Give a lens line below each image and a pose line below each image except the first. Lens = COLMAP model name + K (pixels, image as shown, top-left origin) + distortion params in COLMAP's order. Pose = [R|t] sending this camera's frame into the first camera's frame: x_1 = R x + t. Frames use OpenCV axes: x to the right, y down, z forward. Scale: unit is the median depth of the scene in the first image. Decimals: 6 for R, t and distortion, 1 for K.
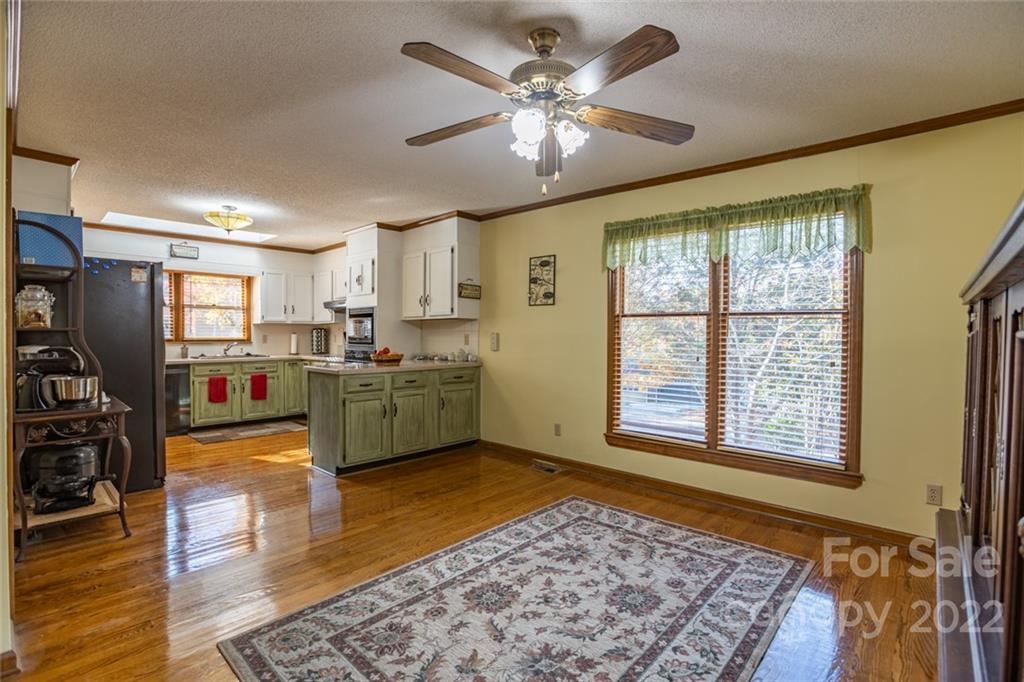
lens RADIAL K [[473.9, 0, 512.1], [0, 473.9, 342.9], [0, 0, 1]] dist [-0.048147, 0.006419]
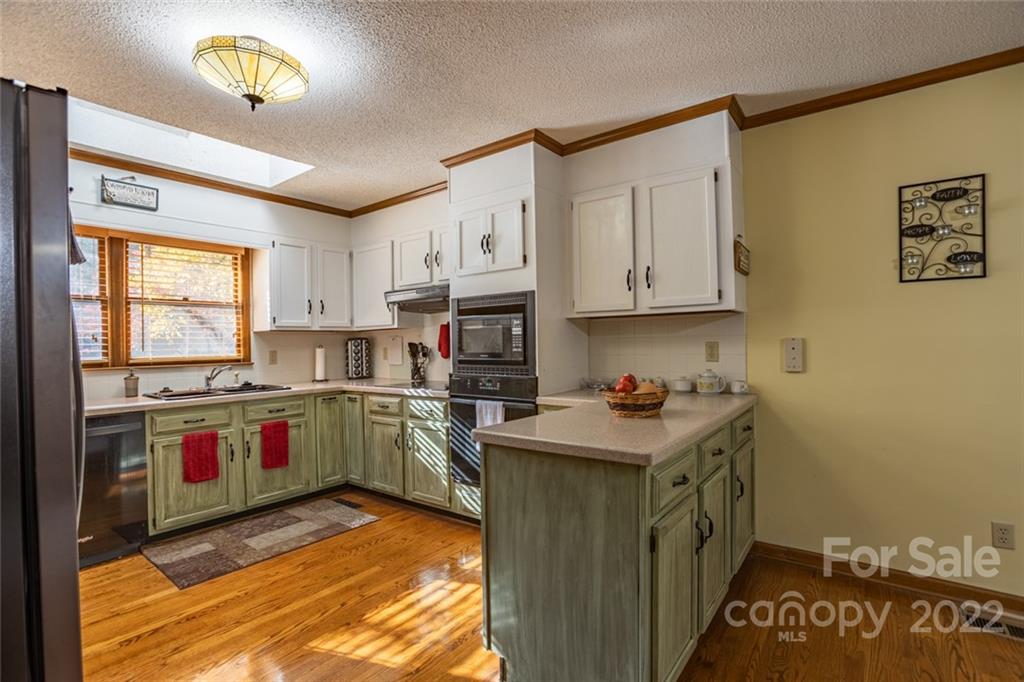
lens RADIAL K [[473.9, 0, 518.9], [0, 473.9, 343.8], [0, 0, 1]] dist [-0.048147, 0.006419]
pose [[0.994620, -0.020590, 0.101520, -0.349715], [0.022027, 0.999672, -0.013052, -0.013379], [-0.101218, 0.015218, 0.994748, 0.474132]]
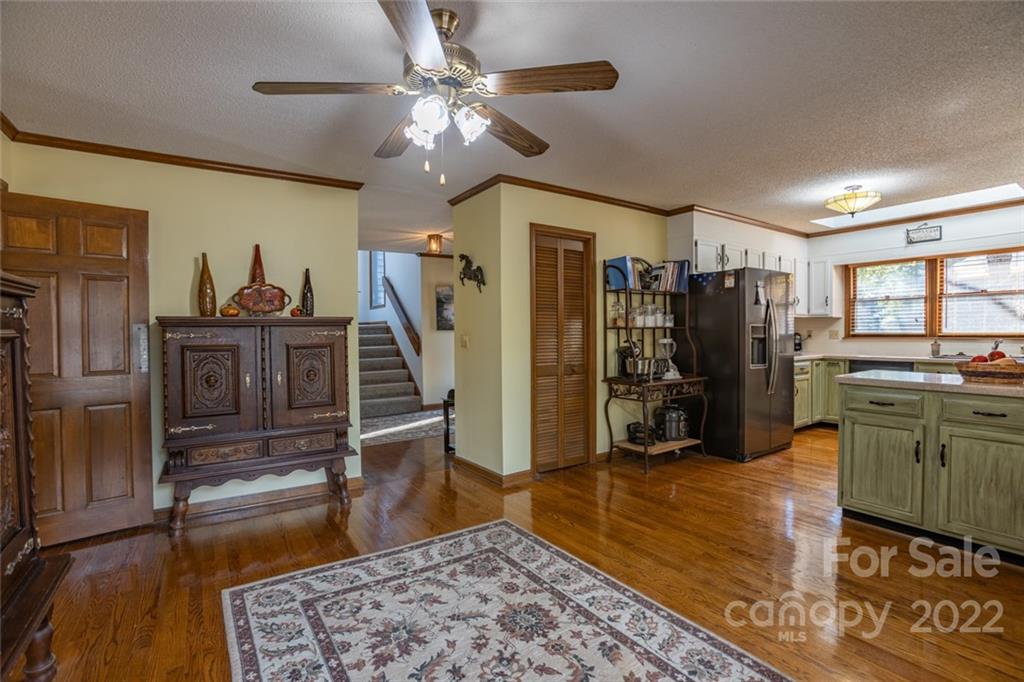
lens RADIAL K [[473.9, 0, 514.6], [0, 473.9, 338.0], [0, 0, 1]] dist [-0.048147, 0.006419]
pose [[-0.228838, 0.010476, -0.973408, 0.335477], [-0.008794, 0.999879, 0.012829, -0.006057], [0.973425, 0.011496, -0.228718, 0.474044]]
